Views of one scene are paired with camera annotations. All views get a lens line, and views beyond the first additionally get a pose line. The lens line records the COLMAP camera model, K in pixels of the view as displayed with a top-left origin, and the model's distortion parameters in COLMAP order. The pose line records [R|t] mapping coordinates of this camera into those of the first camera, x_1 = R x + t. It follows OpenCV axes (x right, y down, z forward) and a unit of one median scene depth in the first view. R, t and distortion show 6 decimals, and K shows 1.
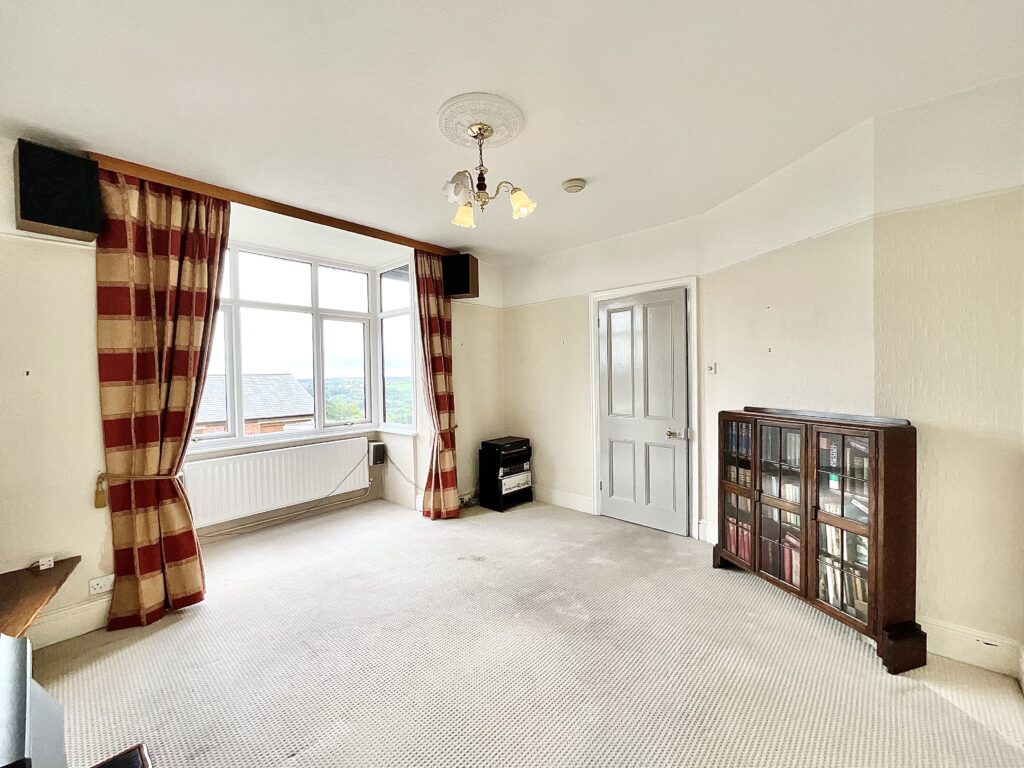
lens RADIAL K [[415.0, 0, 512.0], [0, 415.0, 384.0], [0, 0, 1]] dist [-0.001586, 0.000261]
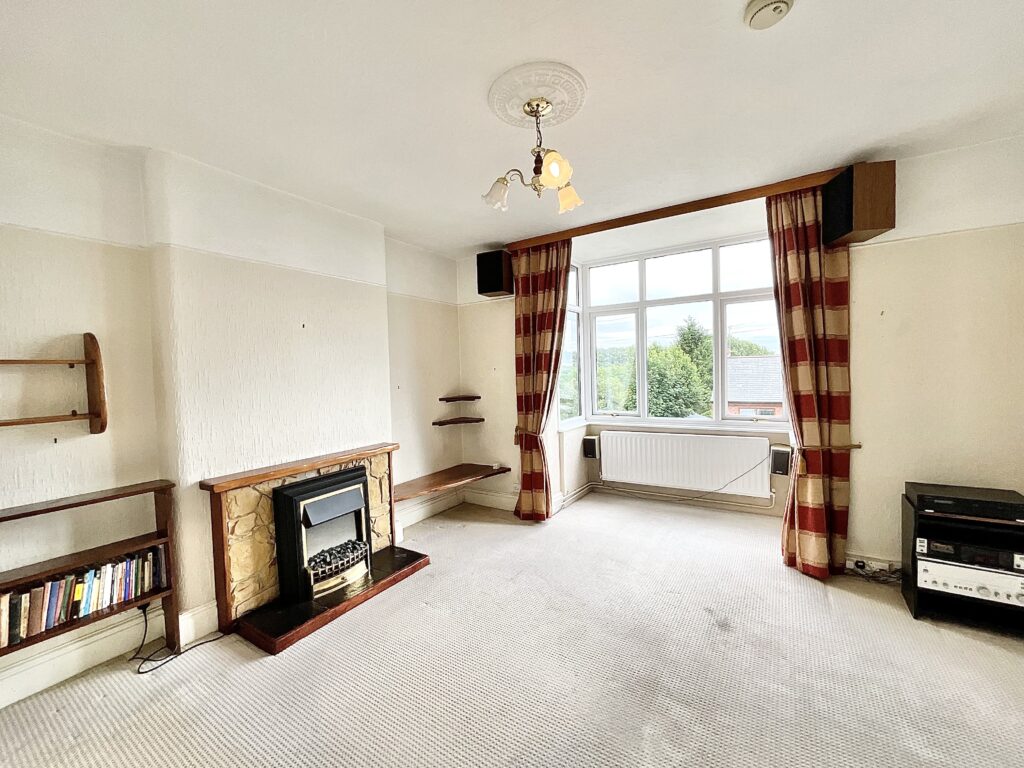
lens RADIAL K [[415.0, 0, 512.0], [0, 415.0, 384.0], [0, 0, 1]] dist [-0.001586, 0.000261]
pose [[0.163195, 0.048938, -0.985379, 0.561073], [0.005939, 0.998702, 0.050583, -0.038300], [0.986576, -0.014107, 0.162692, 0.535676]]
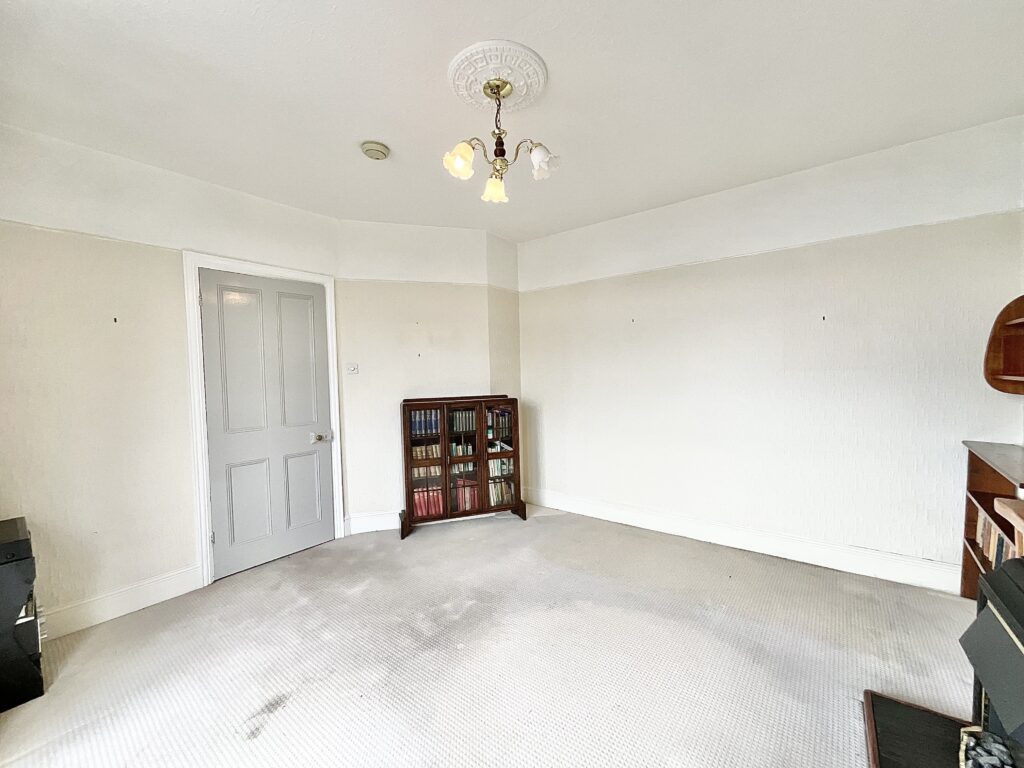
lens RADIAL K [[415.0, 0, 512.0], [0, 415.0, 384.0], [0, 0, 1]] dist [-0.001586, 0.000261]
pose [[-0.075617, -0.010335, 0.997083, -0.658071], [0.044374, 0.998921, 0.013719, 0.006069], [-0.996149, 0.045282, -0.075077, 0.724374]]
